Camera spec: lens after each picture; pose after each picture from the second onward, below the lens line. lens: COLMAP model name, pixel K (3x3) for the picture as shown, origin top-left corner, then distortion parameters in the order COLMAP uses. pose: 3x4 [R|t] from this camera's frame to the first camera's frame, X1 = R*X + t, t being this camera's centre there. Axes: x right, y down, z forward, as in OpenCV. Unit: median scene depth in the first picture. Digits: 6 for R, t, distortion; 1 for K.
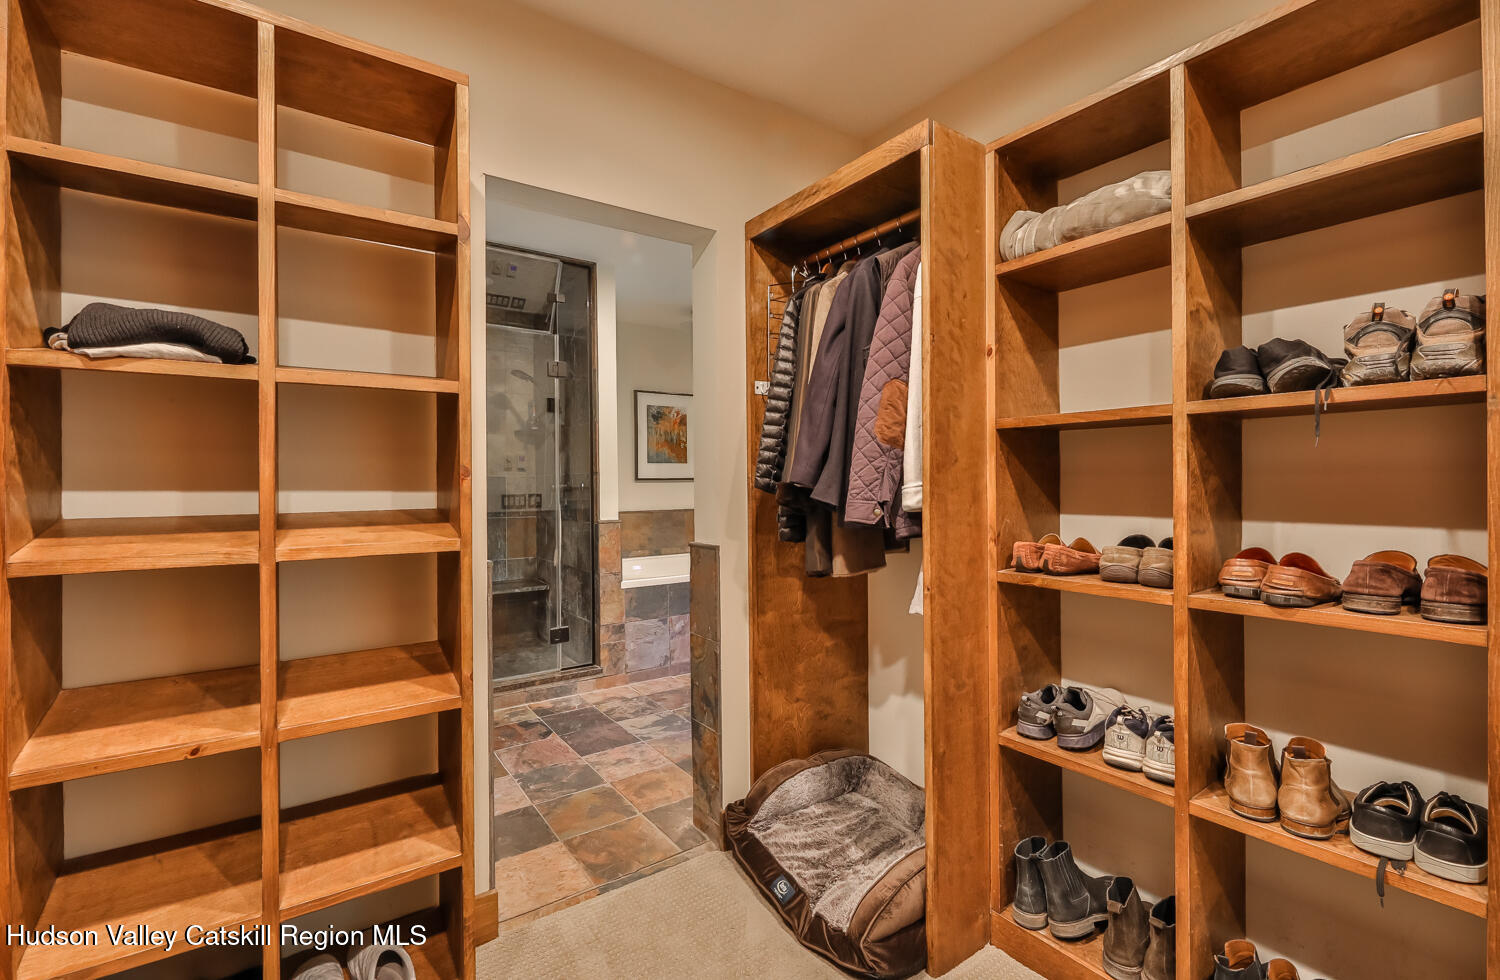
lens RADIAL K [[651.9, 0, 748.1], [0, 651.9, 484.2], [0, 0, 1]] dist [0.000331, -0.000264]
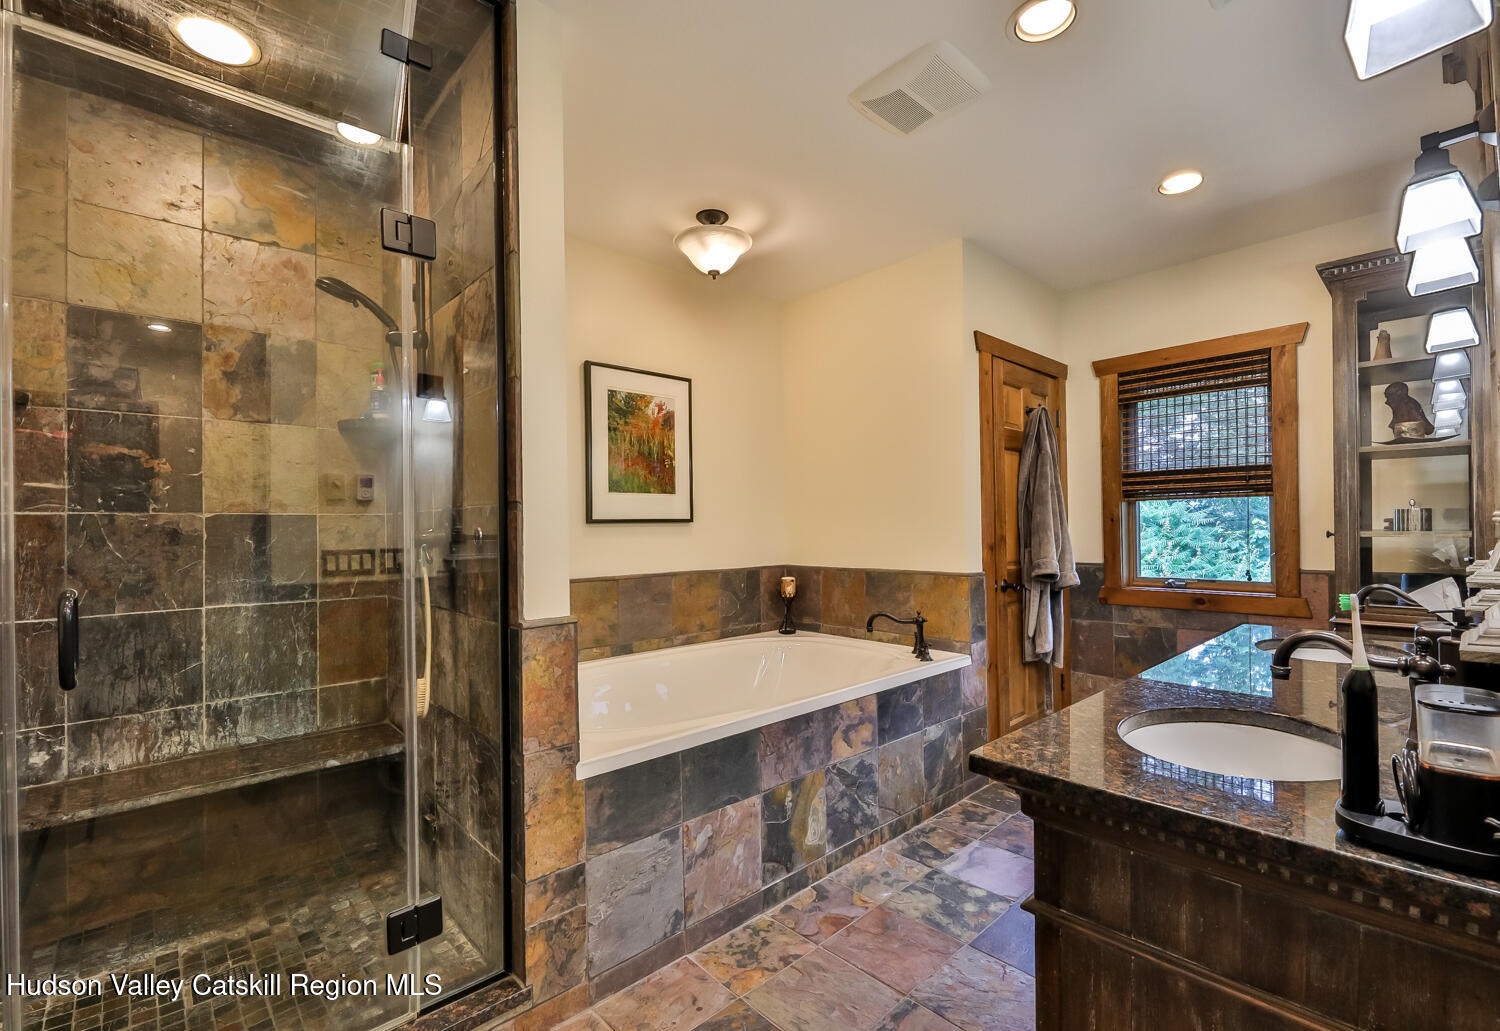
lens RADIAL K [[643.3, 0, 763.9], [0, 643.3, 521.2], [0, 0, 1]] dist [-0.004063, -0.002141]
pose [[0.989729, -0.000837, 0.142957, -0.124905], [0.002768, 0.999908, -0.013306, 0.000628], [-0.142932, 0.013565, 0.989639, 0.532292]]
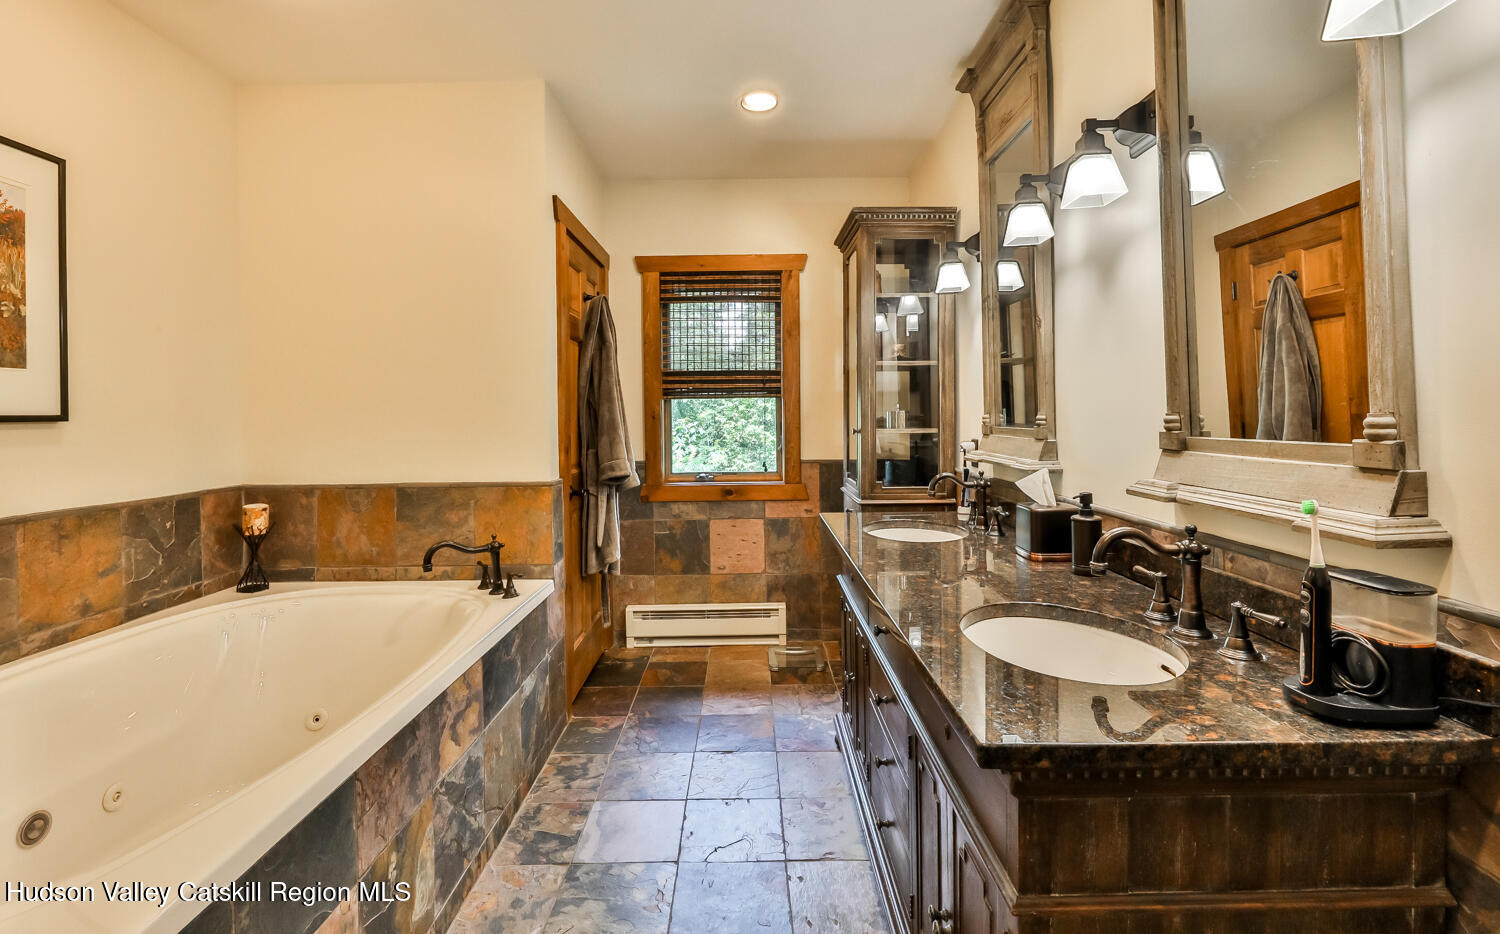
lens RADIAL K [[668.7, 0, 737.4], [0, 668.7, 413.2], [0, 0, 1]] dist [-0.003748, -0.000094]
pose [[0.579472, 0.004601, 0.814979, -0.200213], [0.007386, 0.999913, -0.010897, -0.005926], [-0.814958, 0.012334, 0.579388, 0.693376]]
